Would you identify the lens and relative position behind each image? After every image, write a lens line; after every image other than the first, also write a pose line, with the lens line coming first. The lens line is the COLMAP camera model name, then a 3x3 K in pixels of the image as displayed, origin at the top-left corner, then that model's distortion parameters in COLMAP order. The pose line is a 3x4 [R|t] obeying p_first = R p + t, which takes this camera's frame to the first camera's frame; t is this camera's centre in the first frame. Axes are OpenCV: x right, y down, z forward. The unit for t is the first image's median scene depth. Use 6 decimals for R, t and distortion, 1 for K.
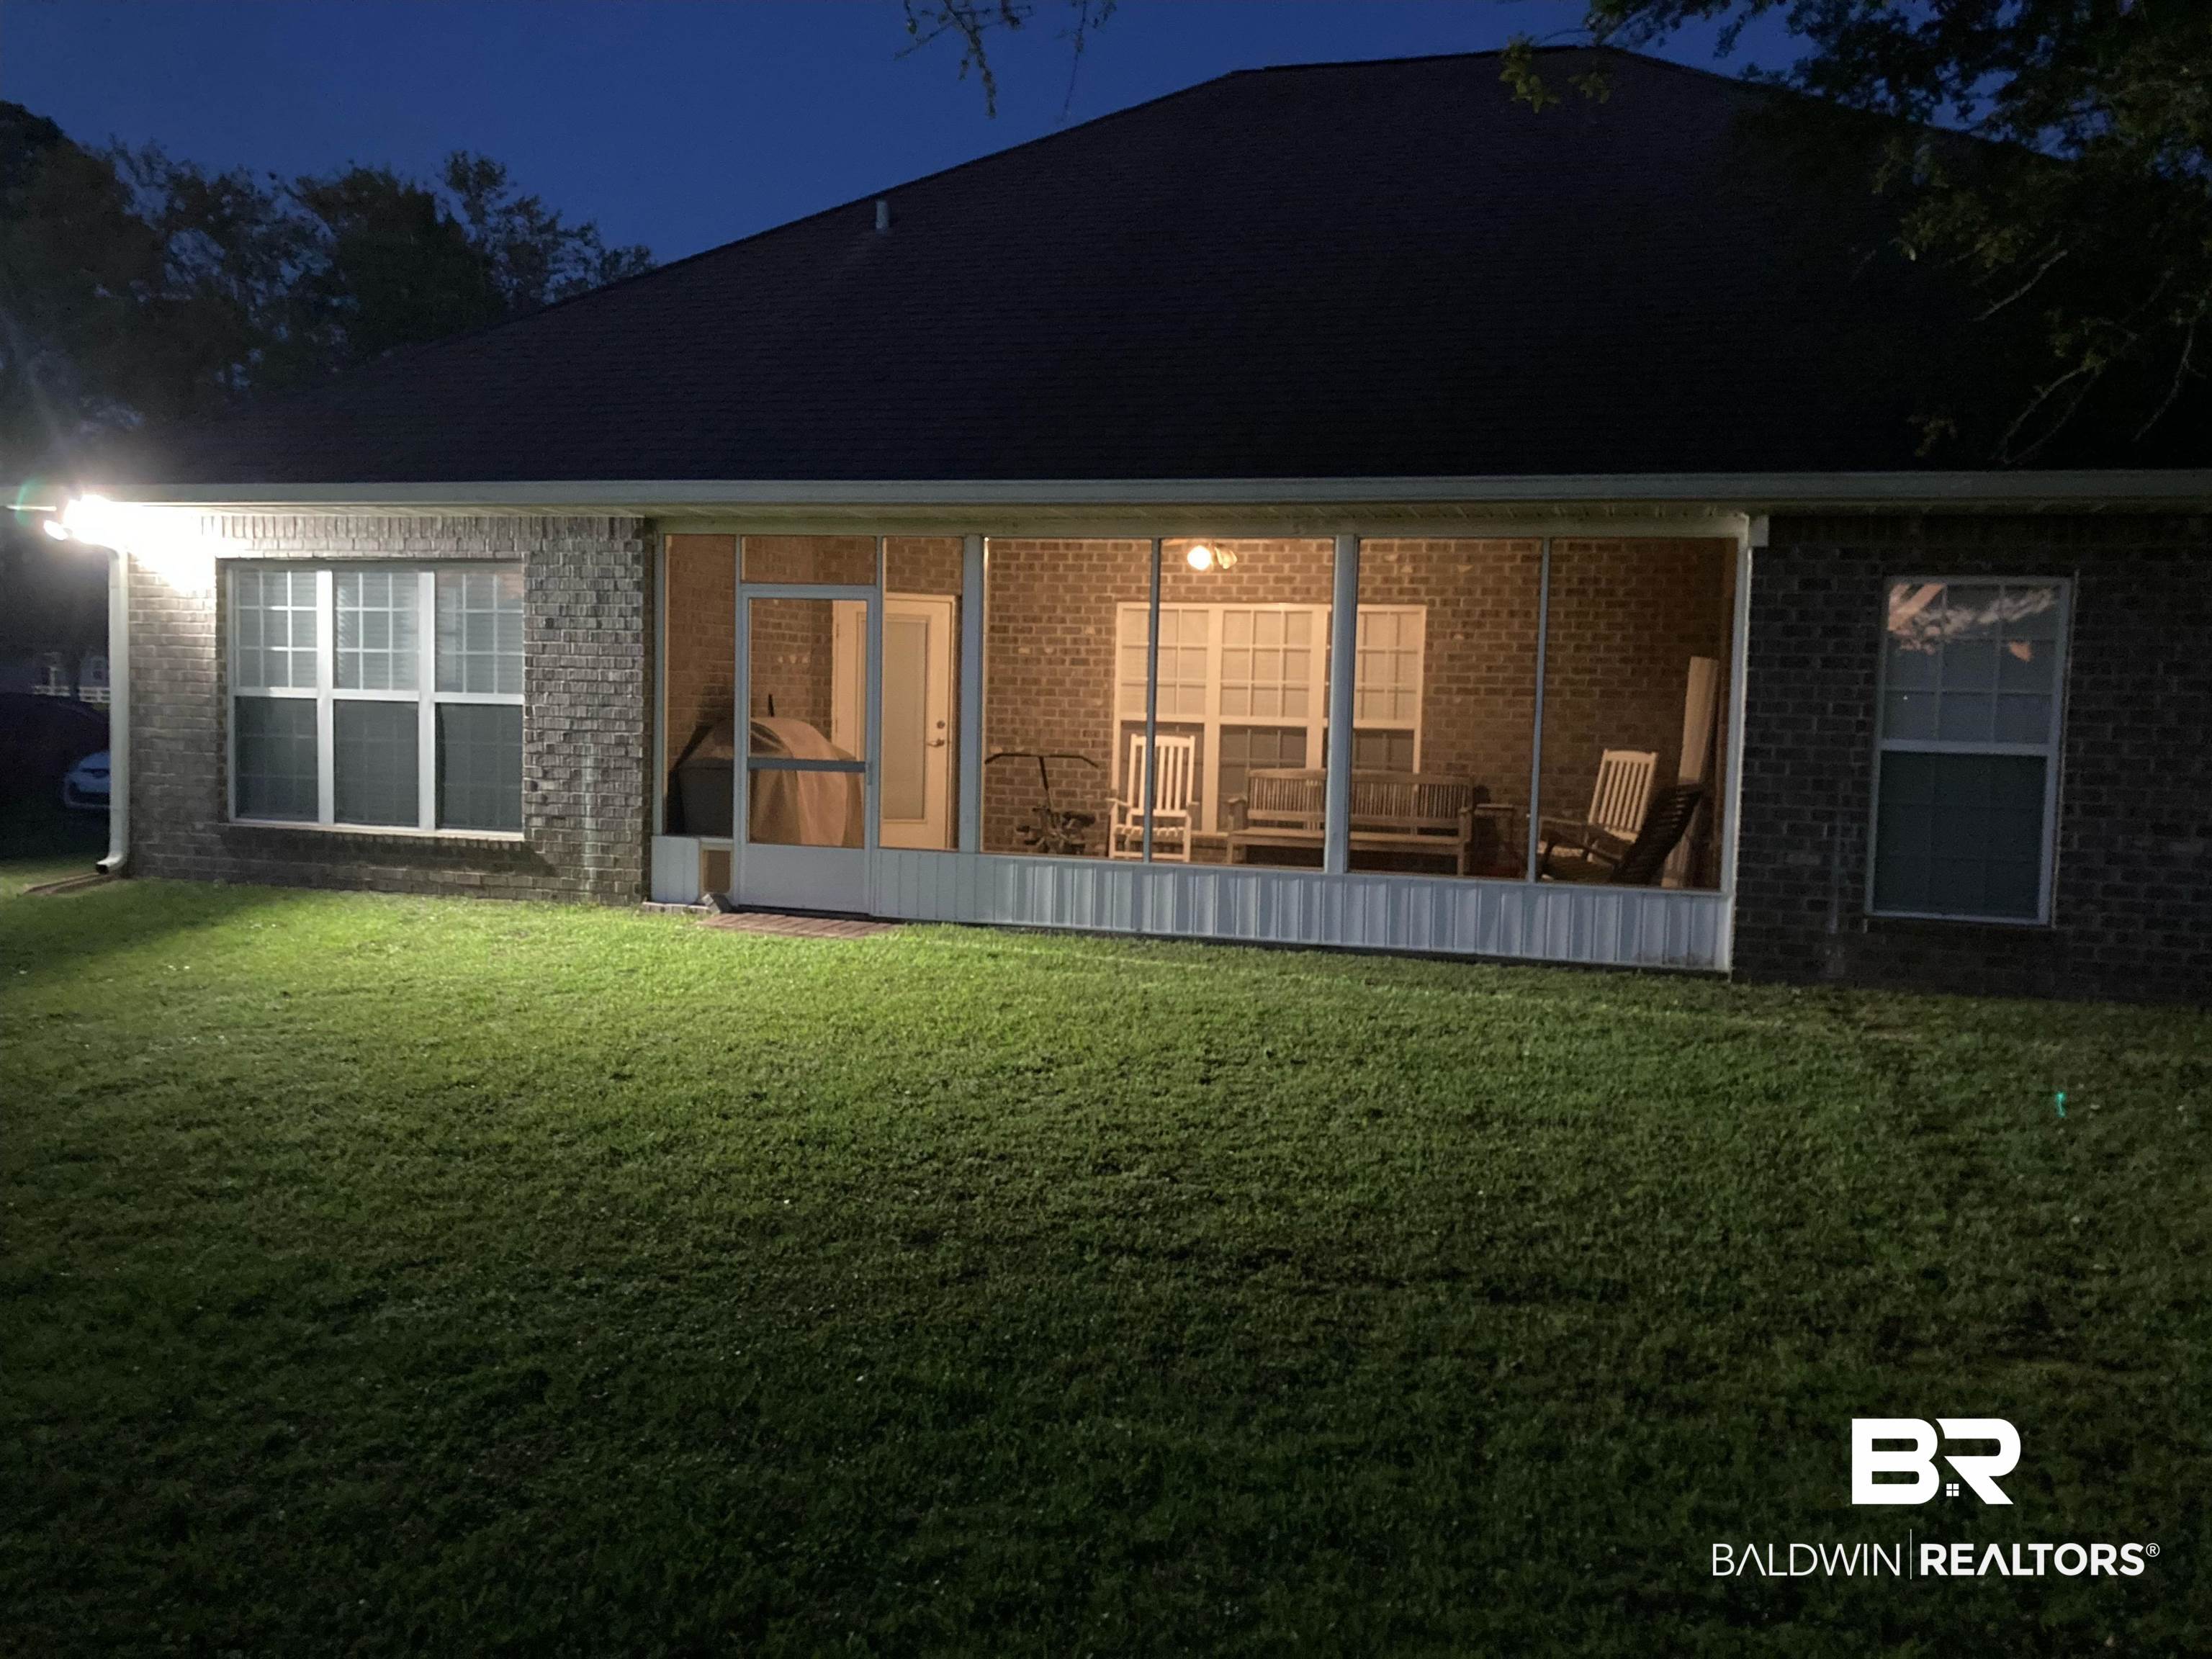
lens RADIAL K [[1818.7, 0, 1107.0], [0, 1818.7, 687.0], [0, 0, 1]] dist [-0.009005, 0.084340]
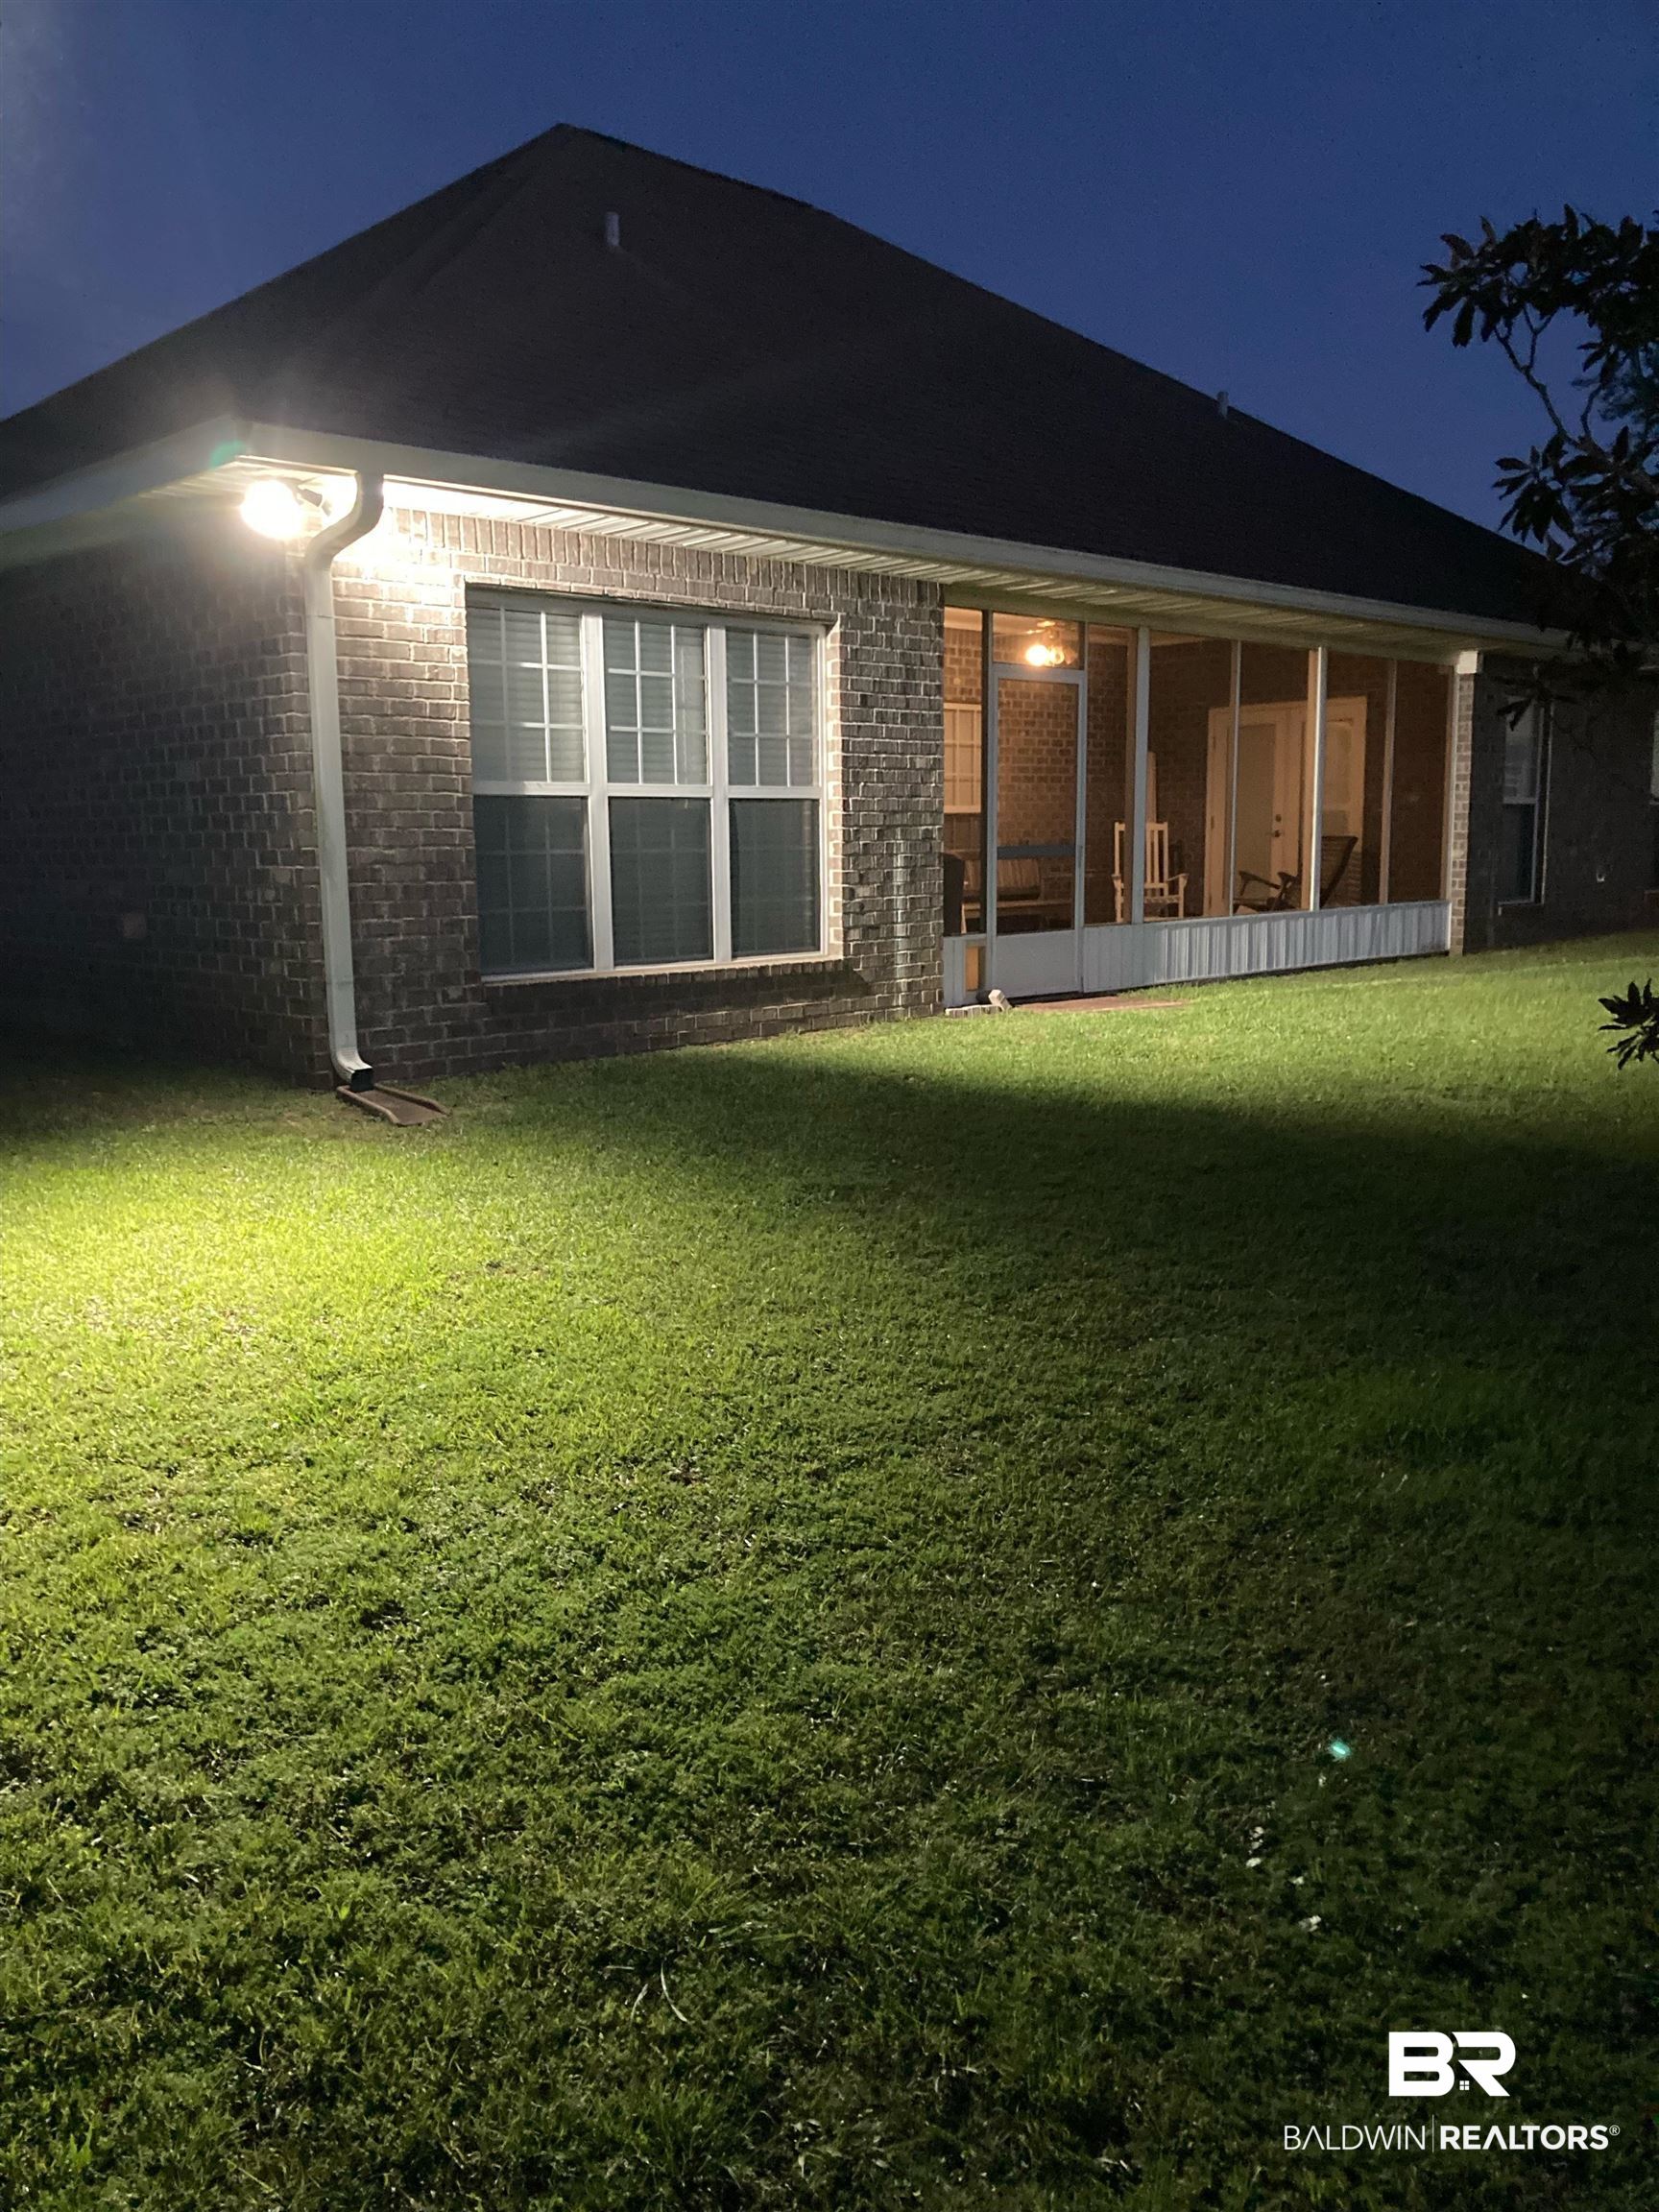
lens RADIAL K [[1818.7, 0, 829.5], [0, 1818.7, 1106.0], [0, 0, 1]] dist [-0.009005, 0.084340]
pose [[0.485623, -0.159378, 0.859517, -1.047608], [0.025542, 0.985406, 0.168290, 0.008504], [-0.873795, -0.059771, 0.482607, 0.573946]]
